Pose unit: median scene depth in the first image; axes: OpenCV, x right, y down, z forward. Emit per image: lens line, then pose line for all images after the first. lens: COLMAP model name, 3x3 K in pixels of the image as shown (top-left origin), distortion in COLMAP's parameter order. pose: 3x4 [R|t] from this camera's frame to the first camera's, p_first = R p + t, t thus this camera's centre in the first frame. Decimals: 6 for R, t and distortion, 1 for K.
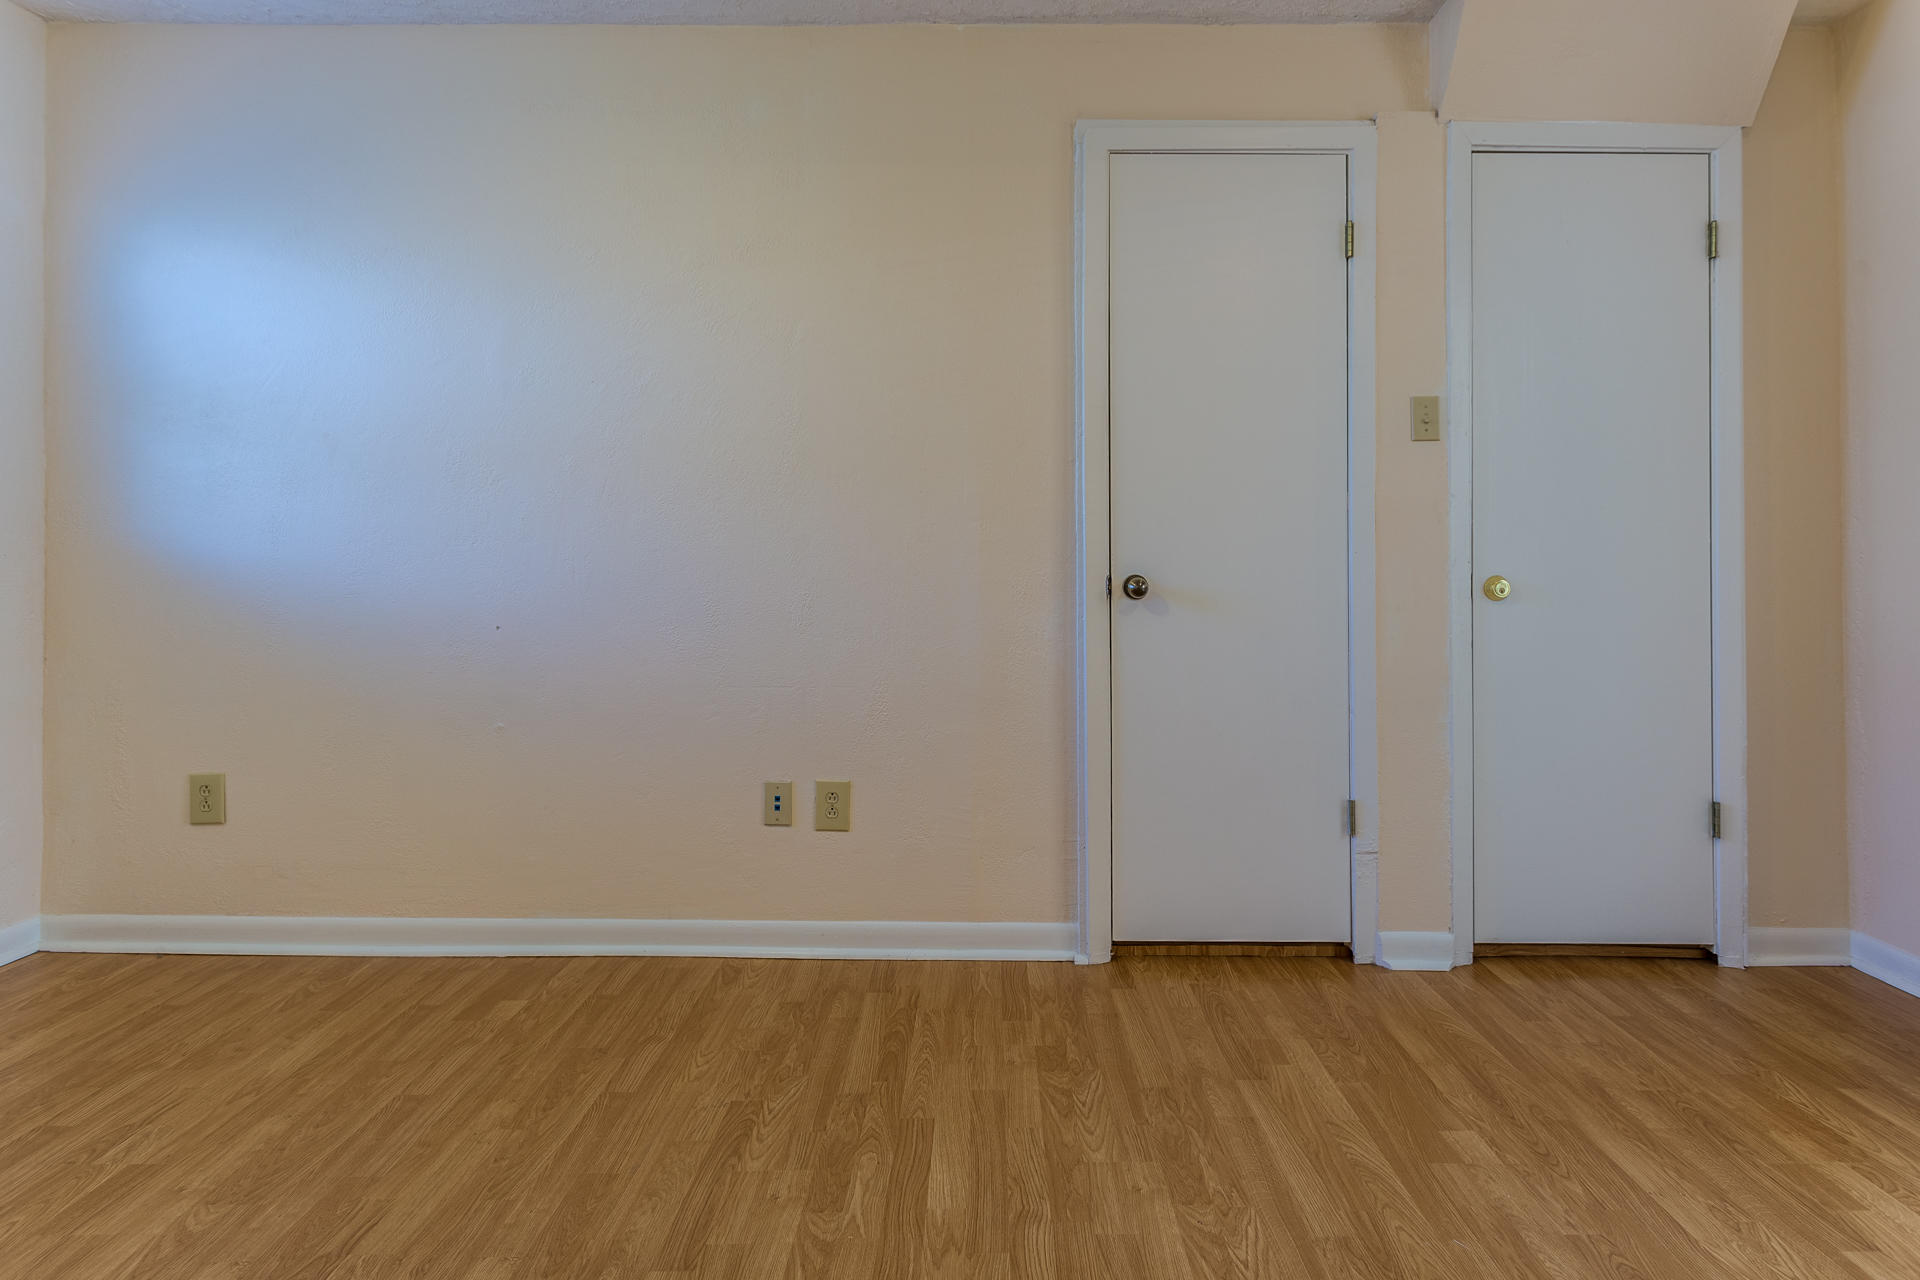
lens RADIAL K [[938.0, 0, 963.6], [0, 938.0, 552.2], [0, 0, 1]] dist [-0.001625, 0.001633]
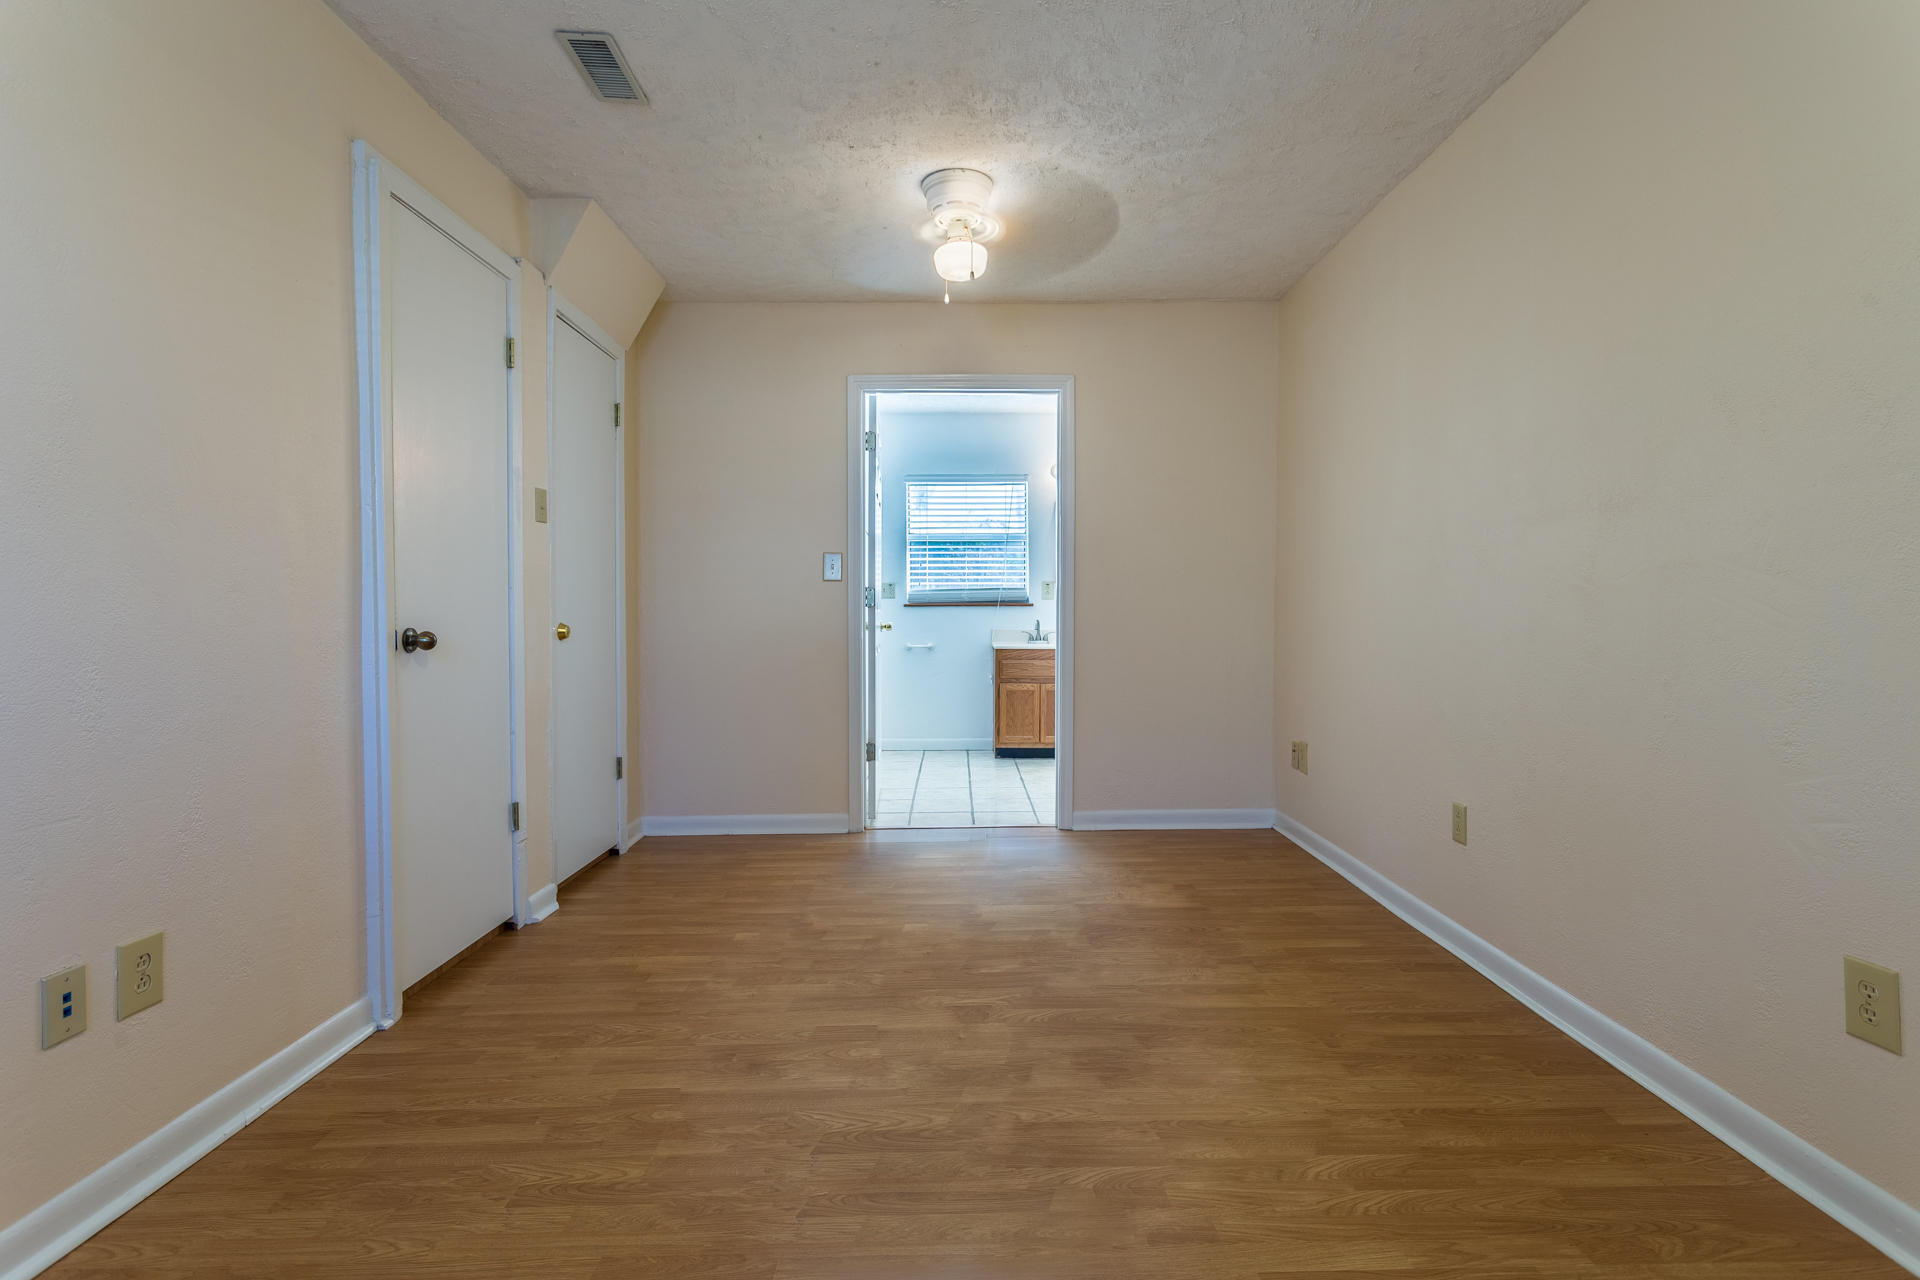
lens RADIAL K [[938.0, 0, 959.1], [0, 938.0, 633.3], [0, 0, 1]] dist [-0.001625, 0.001633]
pose [[-0.010722, -0.029147, 0.999518, -0.851052], [-0.004060, 0.999568, 0.029105, -0.002433], [-0.999934, -0.003746, -0.010835, 0.420446]]
